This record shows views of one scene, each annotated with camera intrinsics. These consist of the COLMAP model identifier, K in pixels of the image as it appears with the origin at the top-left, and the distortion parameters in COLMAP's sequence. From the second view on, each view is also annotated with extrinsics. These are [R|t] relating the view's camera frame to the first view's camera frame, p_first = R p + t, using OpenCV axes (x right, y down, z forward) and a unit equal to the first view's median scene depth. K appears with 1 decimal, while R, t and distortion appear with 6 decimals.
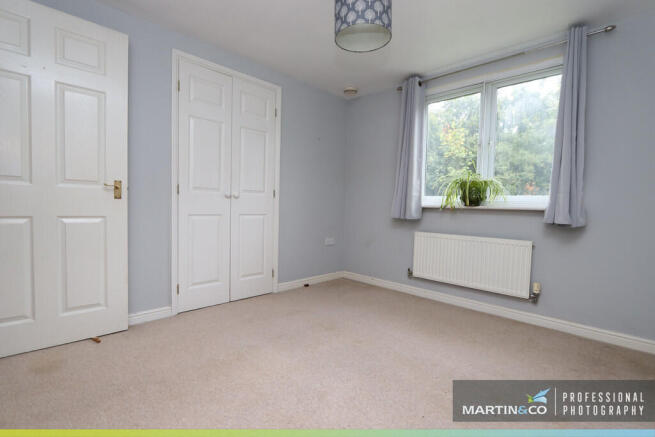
lens RADIAL K [[308.0, 0, 318.5], [0, 308.0, 222.0], [0, 0, 1]] dist [-0.002042, -0.000588]
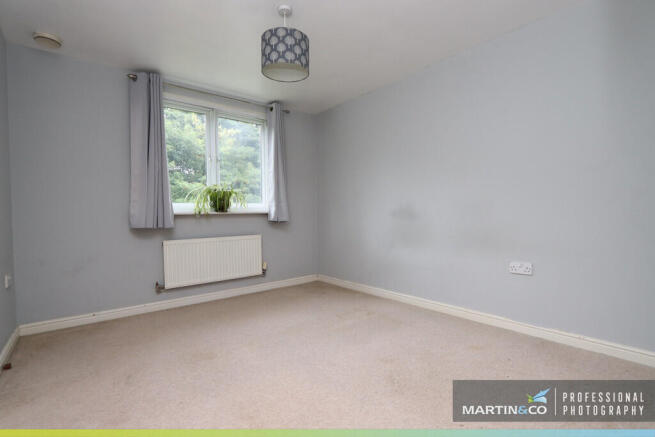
lens RADIAL K [[303.9, 0, 326.8], [0, 303.9, 206.2], [0, 0, 1]] dist [-0.000437, 0.000010]
pose [[0.090637, -0.026735, 0.995525, -0.620545], [0.051719, 0.998417, 0.022104, -0.076359], [-0.994540, 0.049484, 0.091876, 0.475364]]
